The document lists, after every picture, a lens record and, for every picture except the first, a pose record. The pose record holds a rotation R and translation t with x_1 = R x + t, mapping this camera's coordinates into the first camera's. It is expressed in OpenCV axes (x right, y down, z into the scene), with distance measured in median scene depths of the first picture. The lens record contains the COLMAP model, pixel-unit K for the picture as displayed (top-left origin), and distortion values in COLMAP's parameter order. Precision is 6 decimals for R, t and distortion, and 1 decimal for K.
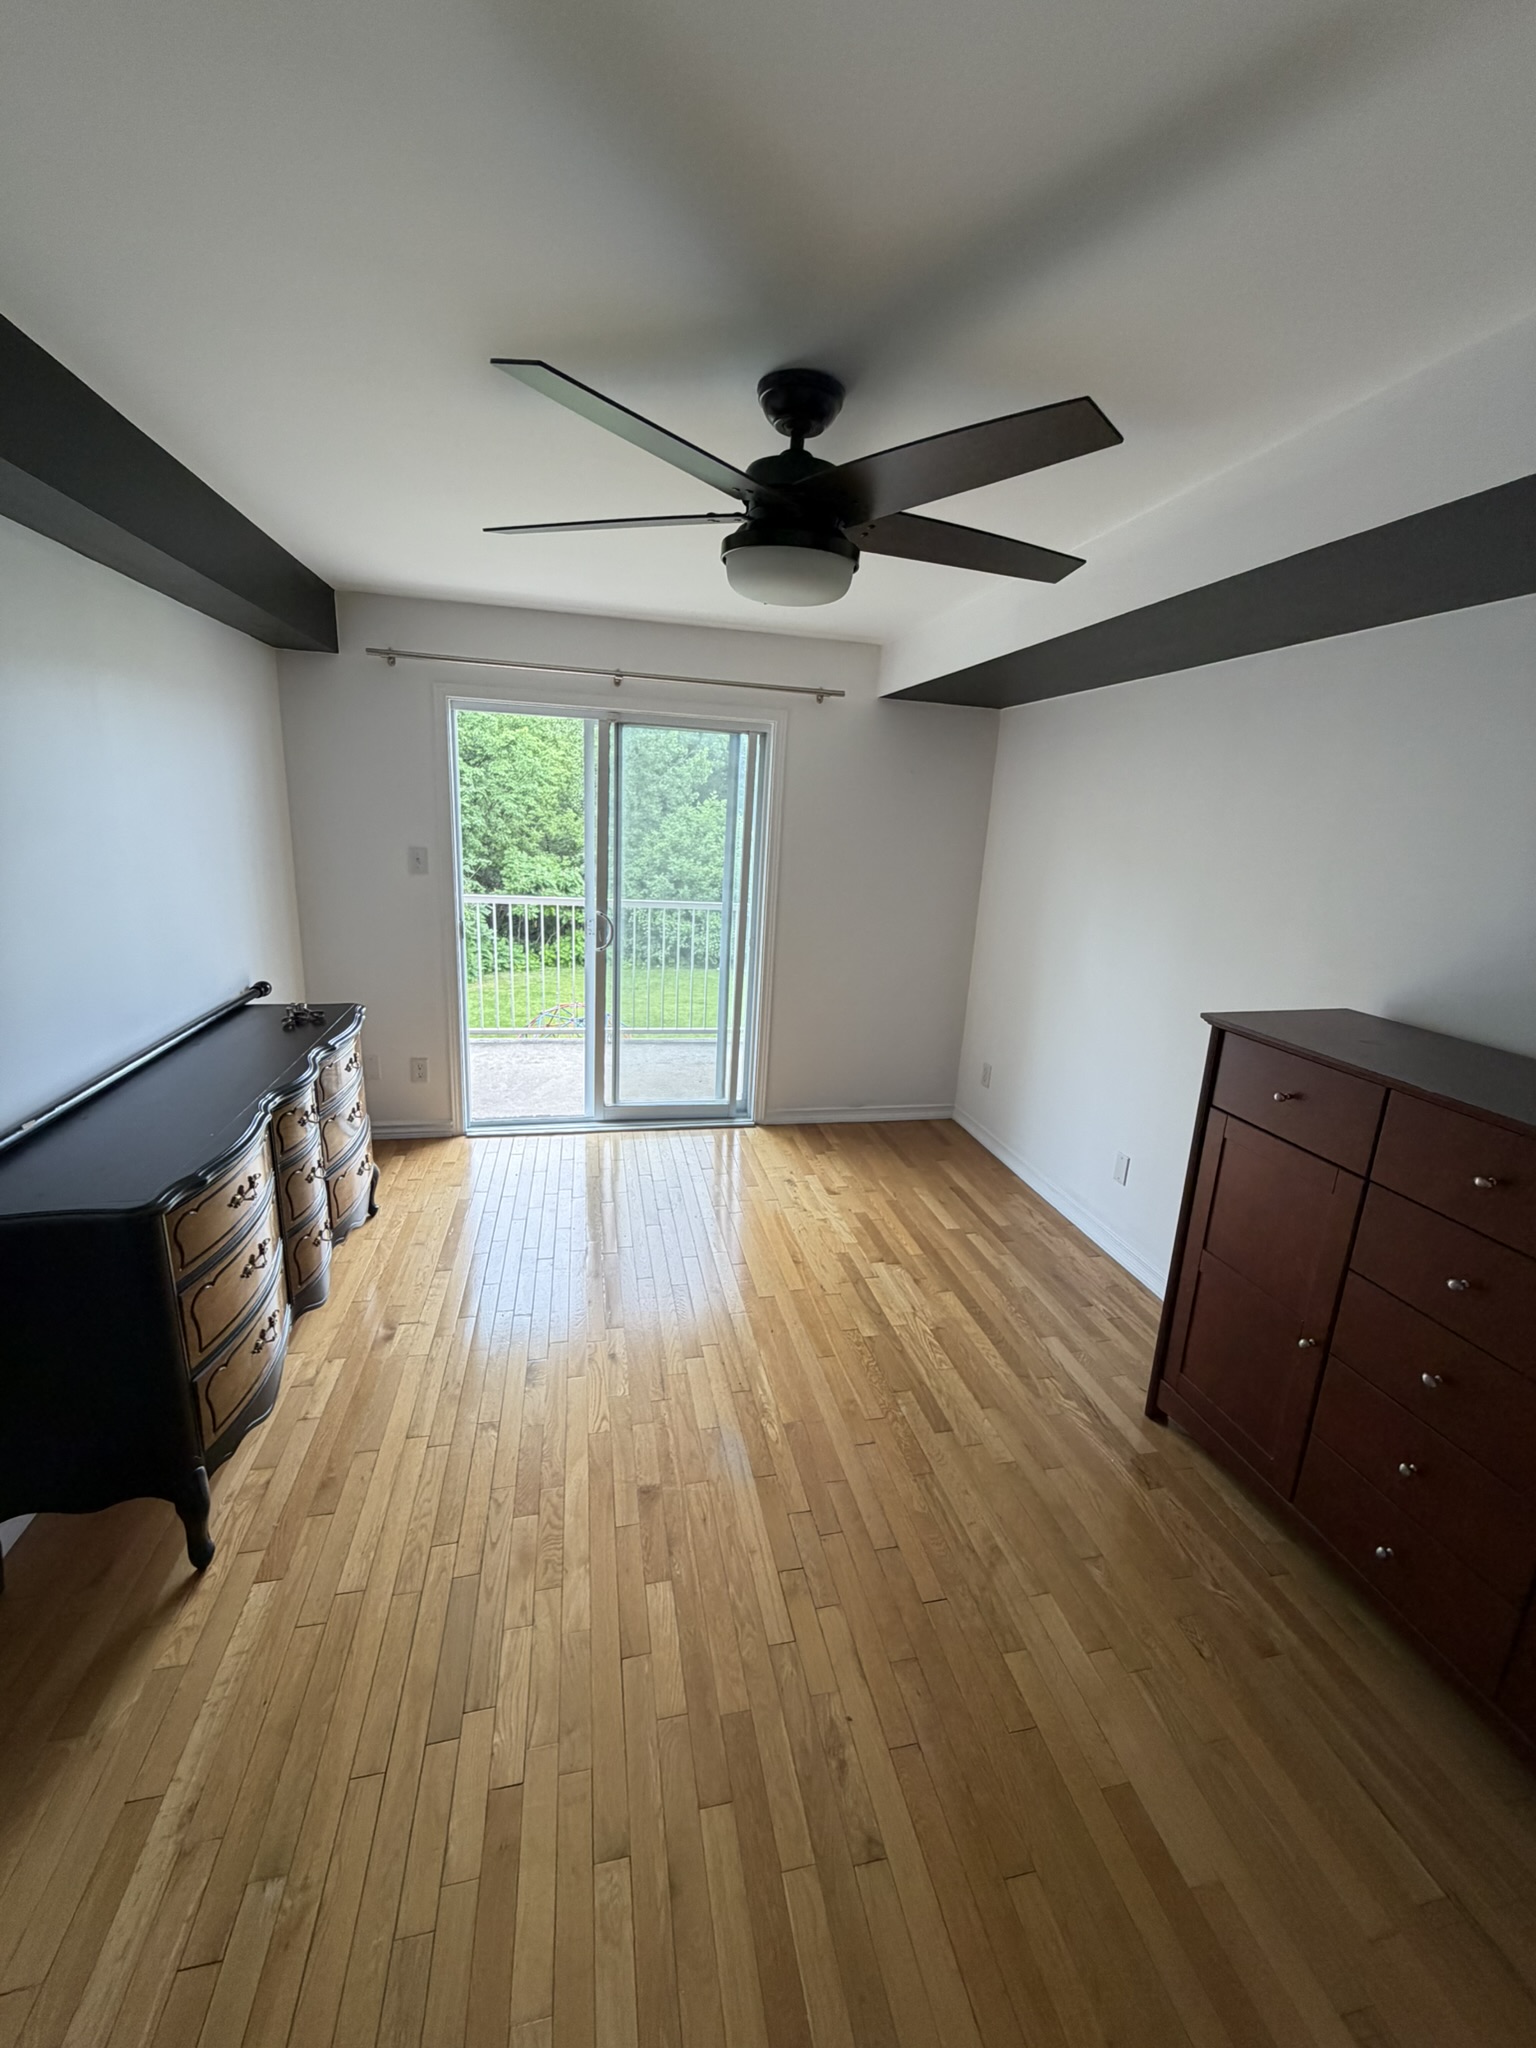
lens RADIAL K [[808.9, 0, 766.8], [0, 808.9, 1015.1], [0, 0, 1]] dist [-0.000537, 0.000266]
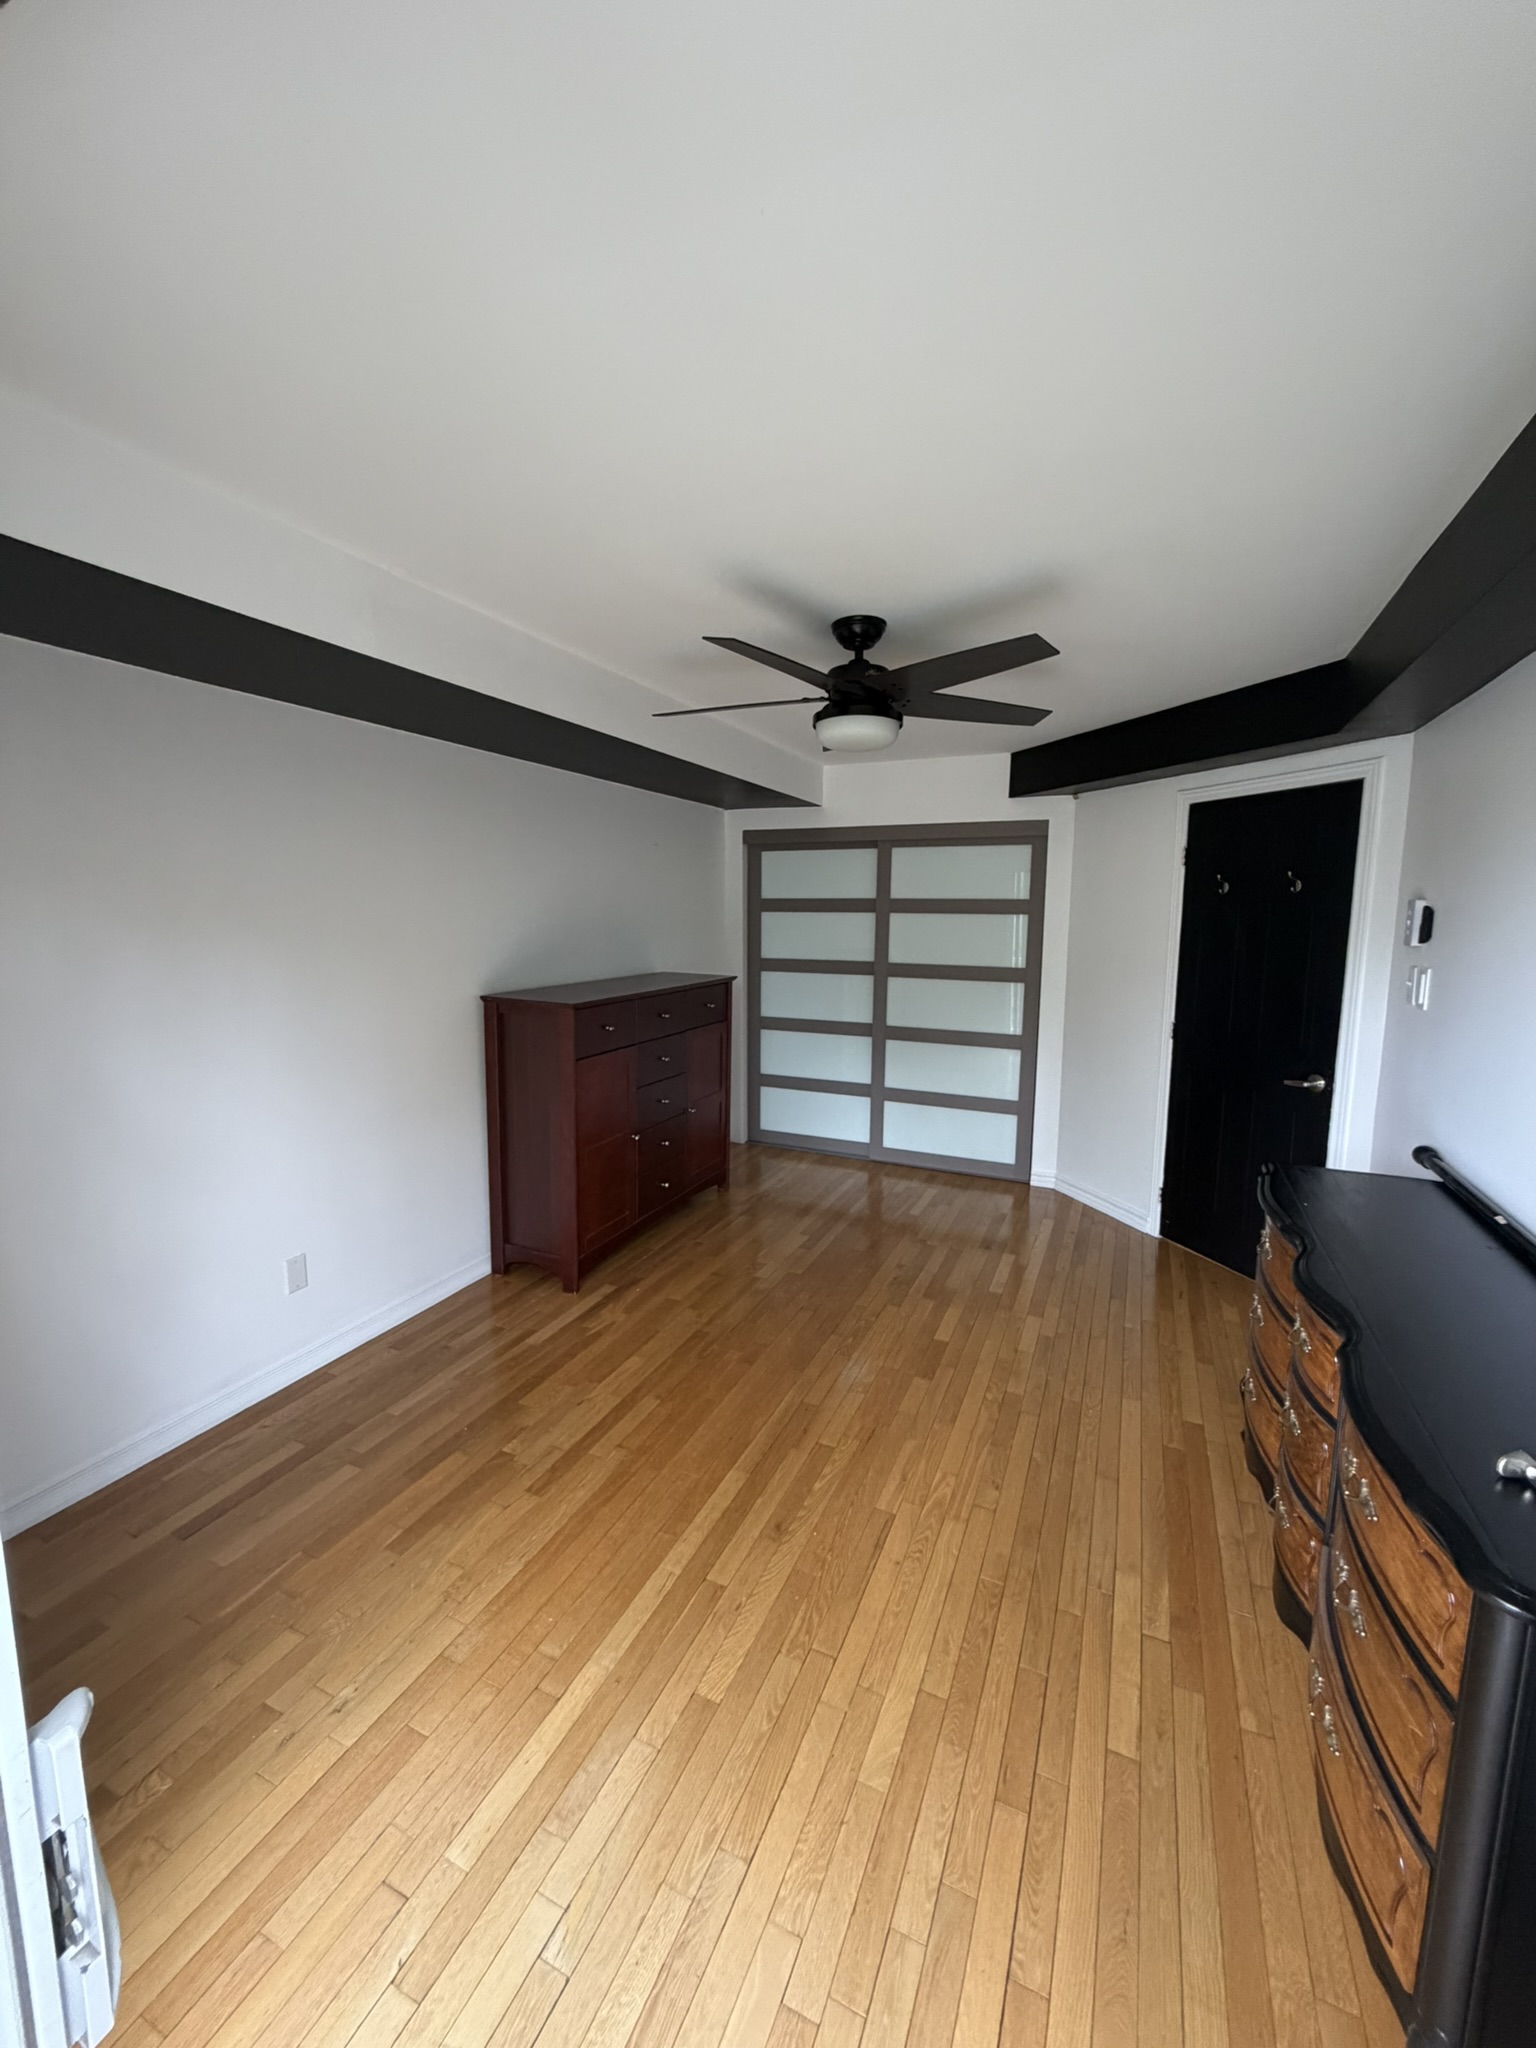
lens RADIAL K [[808.9, 0, 766.8], [0, 808.9, 1015.1], [0, 0, 1]] dist [-0.000537, 0.000266]
pose [[-0.794699, -0.133532, 0.592134, -0.466147], [0.101972, 0.932271, 0.347092, -0.340954], [-0.598377, 0.336215, -0.727258, 1.372985]]
